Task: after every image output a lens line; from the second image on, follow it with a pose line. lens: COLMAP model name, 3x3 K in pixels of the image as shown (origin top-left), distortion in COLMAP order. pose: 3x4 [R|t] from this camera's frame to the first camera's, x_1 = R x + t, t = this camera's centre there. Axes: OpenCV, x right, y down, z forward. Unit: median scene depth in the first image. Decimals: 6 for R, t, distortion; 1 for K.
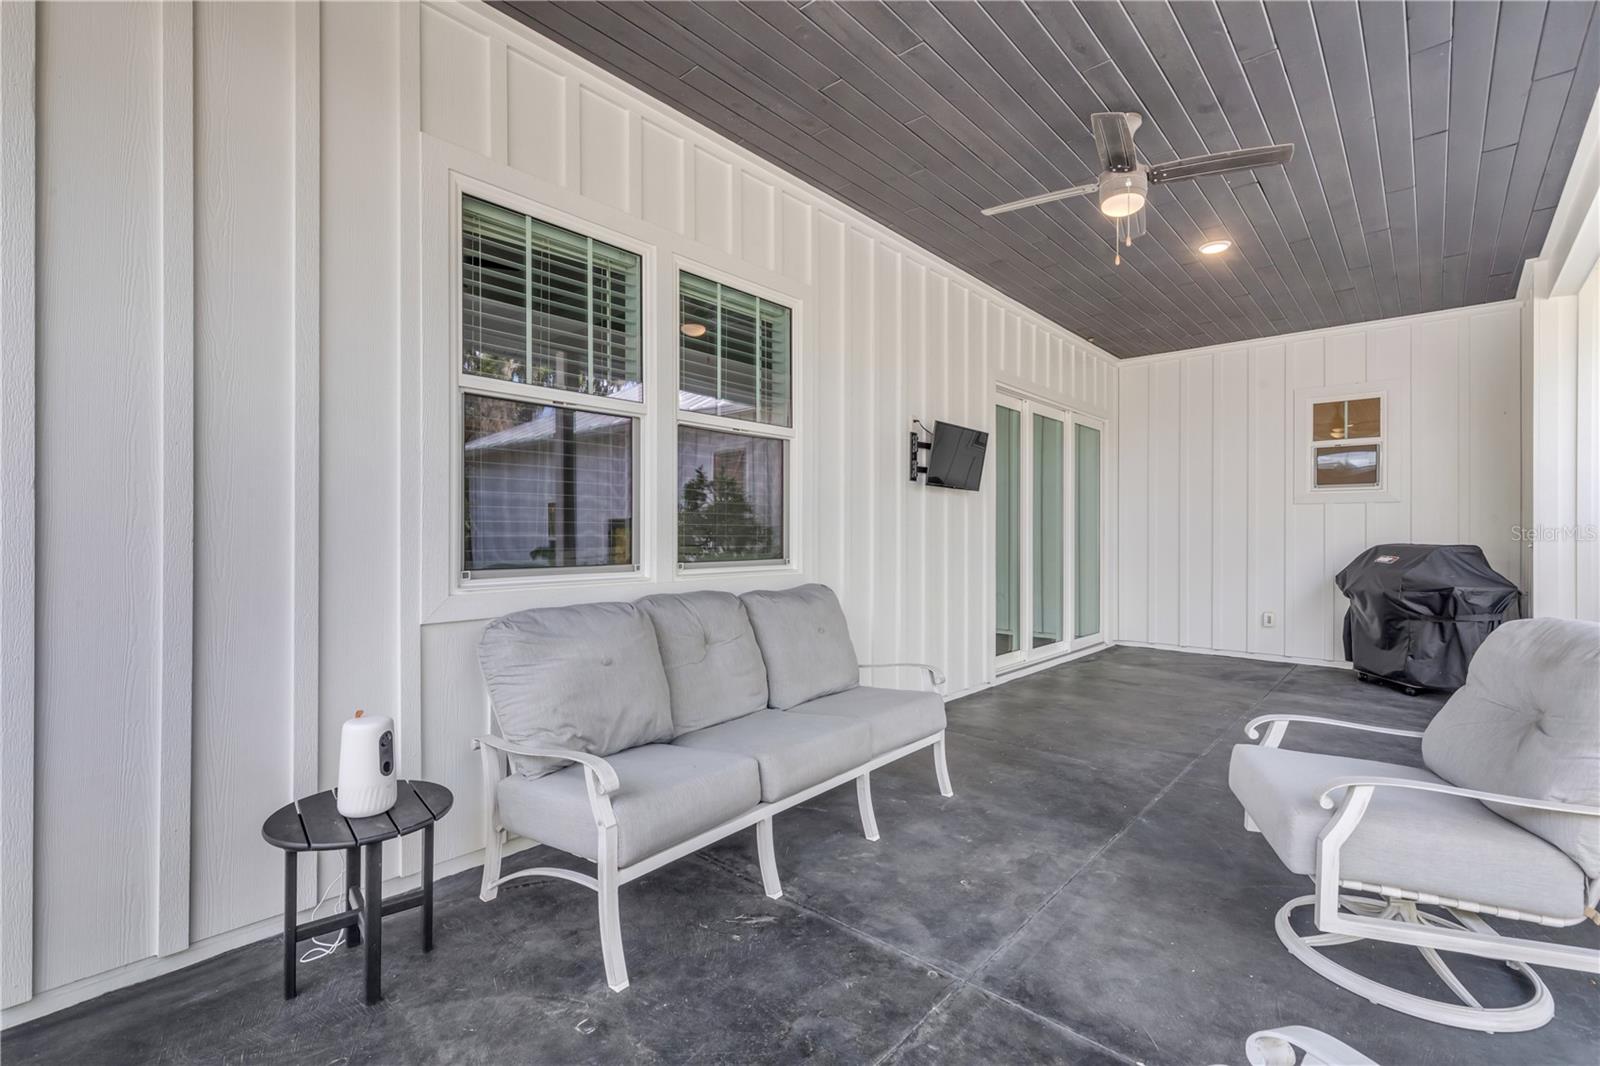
lens RADIAL K [[721.7, 0, 806.2], [0, 721.7, 534.7], [0, 0, 1]] dist [0.005540, -0.001049]
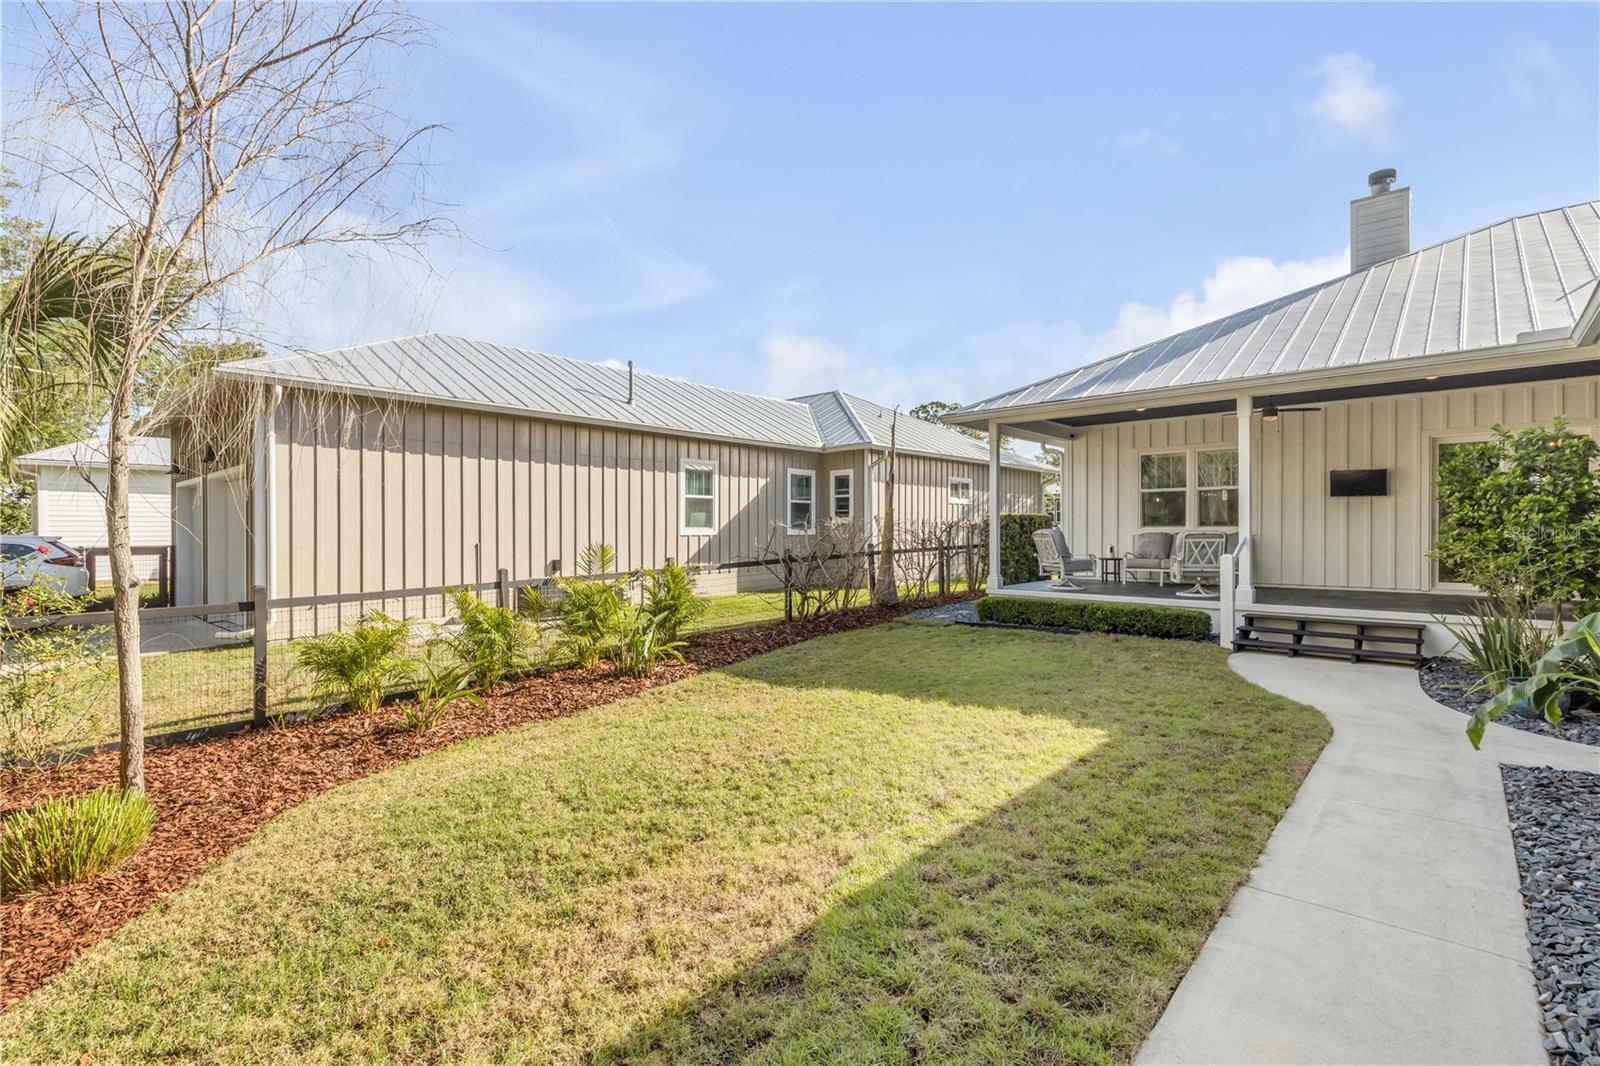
lens RADIAL K [[721.7, 0, 804.2], [0, 721.7, 534.1], [0, 0, 1]] dist [0.005540, -0.001049]
pose [[-0.011674, 0.002137, -0.999930, 3.001827], [-0.008118, 0.999965, 0.002232, 0.075755], [0.999899, 0.008143, -0.011656, -0.886372]]
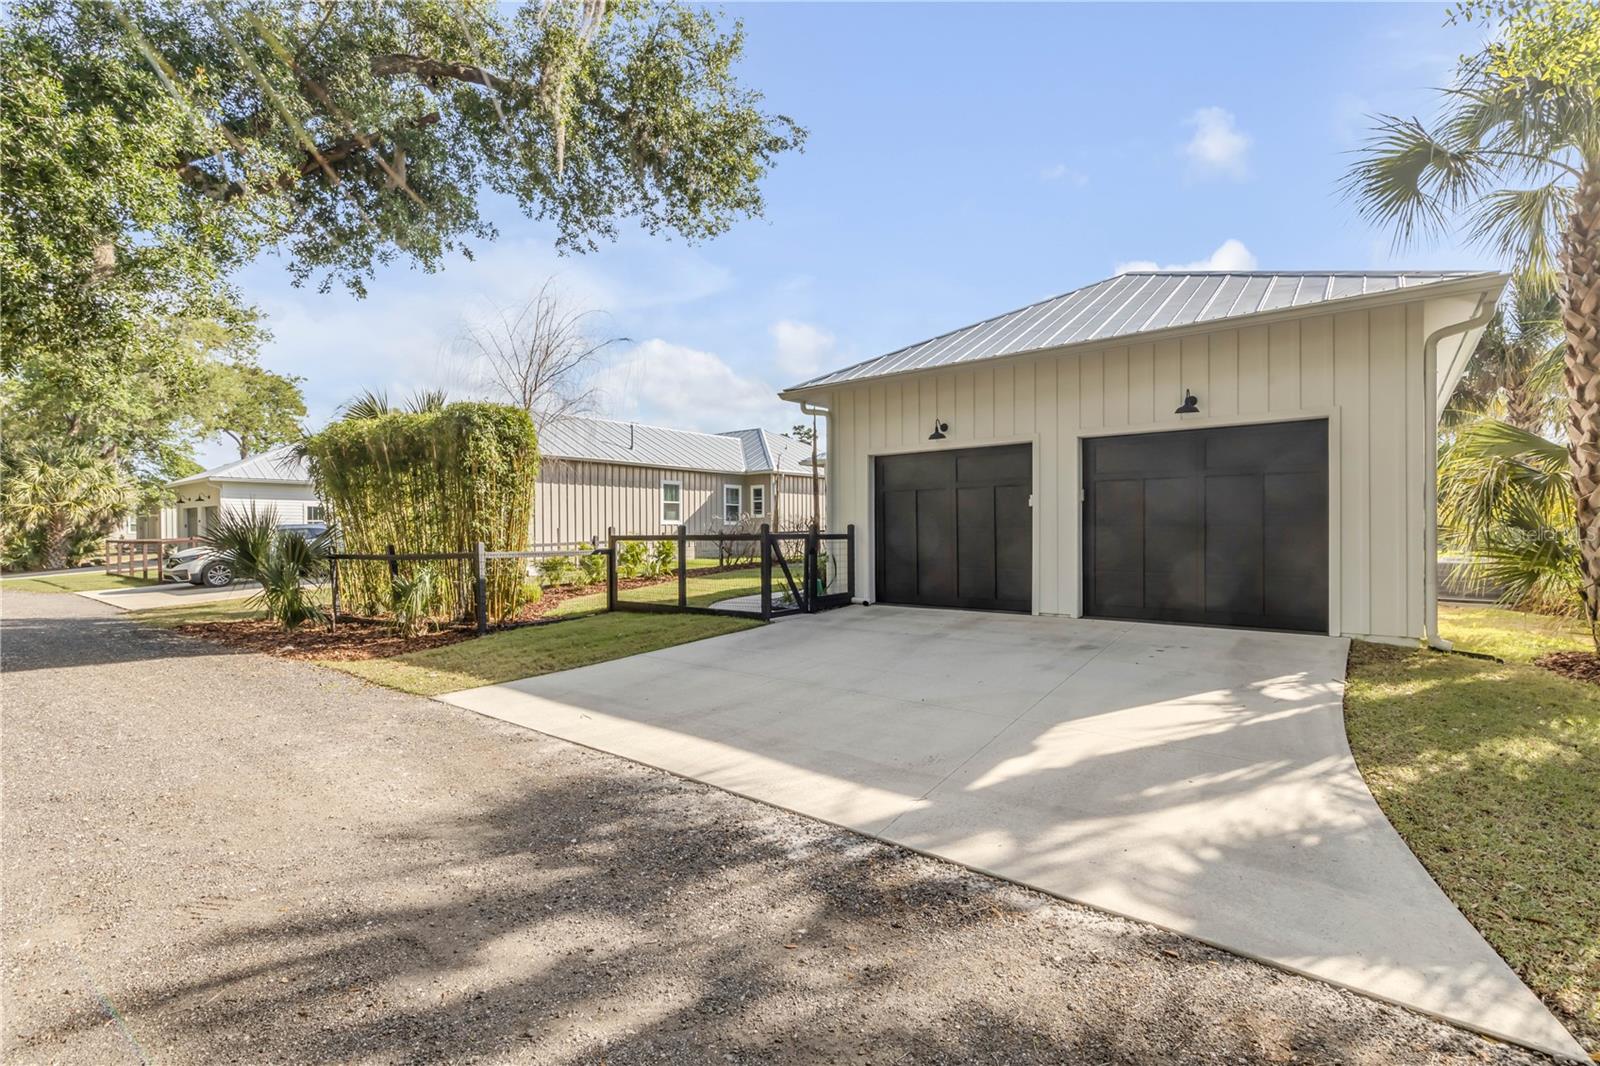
lens RADIAL K [[721.7, 0, 798.1], [0, 721.7, 528.5], [0, 0, 1]] dist [0.005540, -0.001049]
pose [[0.042072, -0.003493, -0.999108, 5.741809], [-0.004701, 0.999982, -0.003694, 0.147956], [0.999104, 0.004852, 0.042055, -0.617473]]
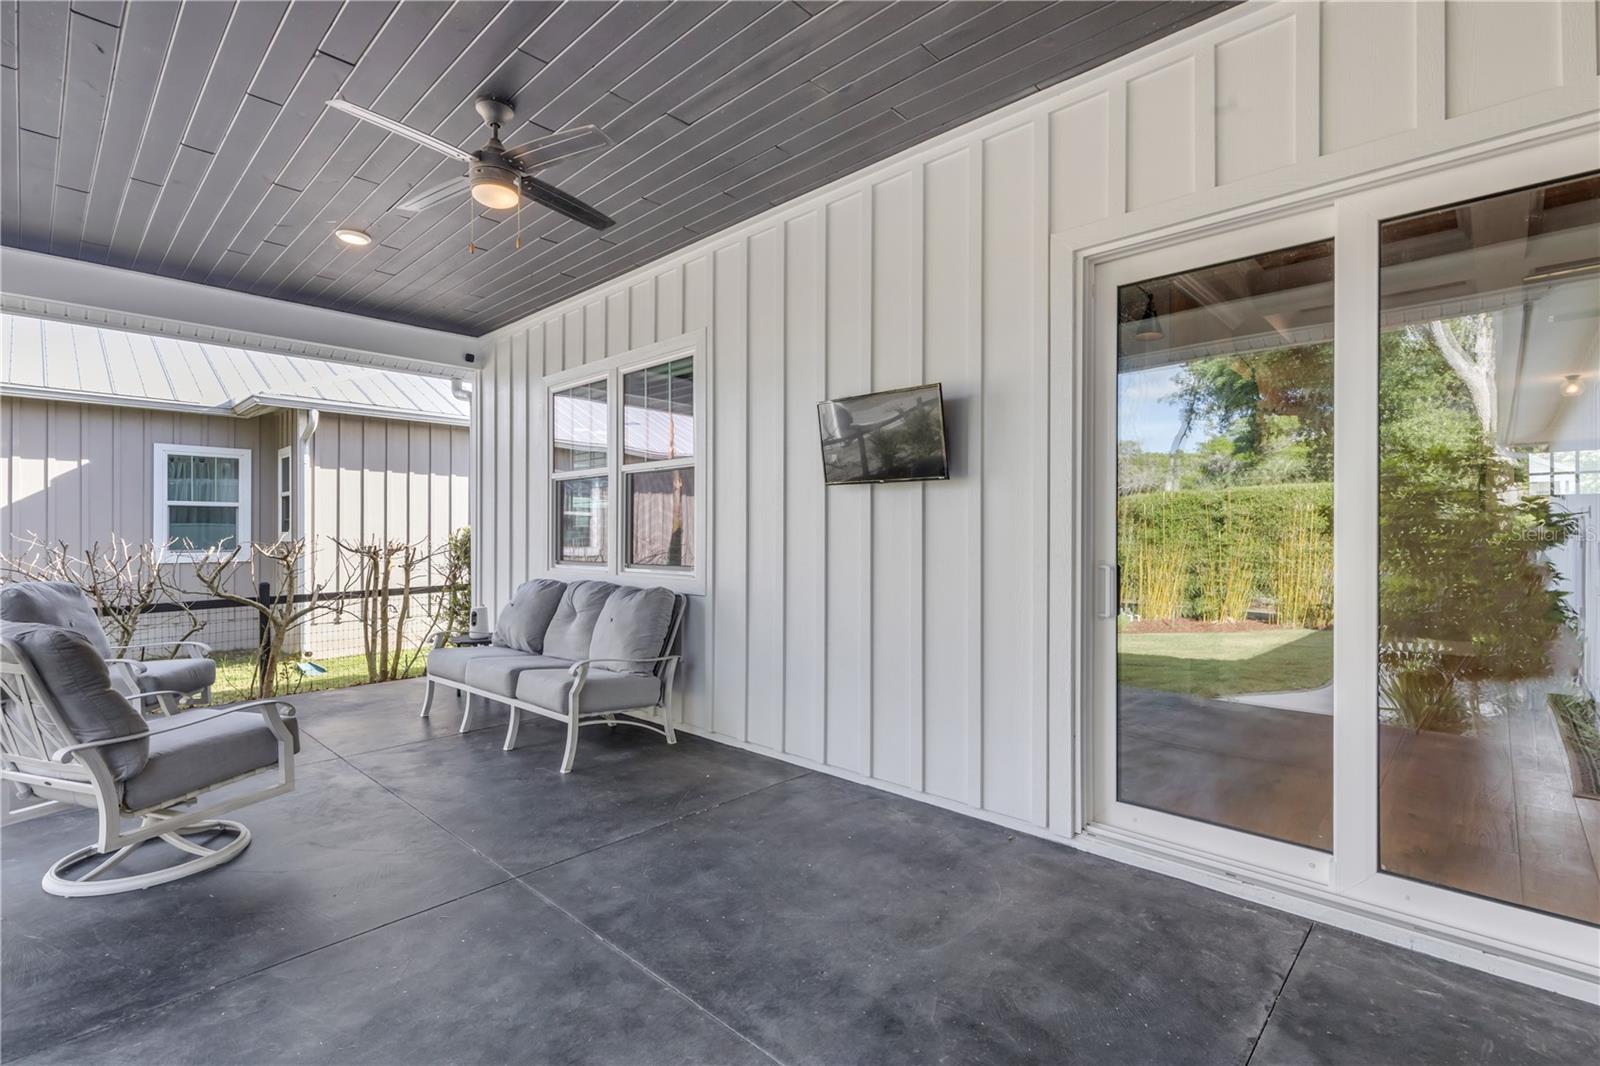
lens RADIAL K [[721.7, 0, 802.5], [0, 721.7, 531.0], [0, 0, 1]] dist [0.005540, -0.001049]
pose [[-0.045630, -0.004553, -0.998948, 1.060756], [-0.008897, 0.999952, -0.004152, -0.021847], [0.998919, 0.008698, -0.045668, 1.121413]]
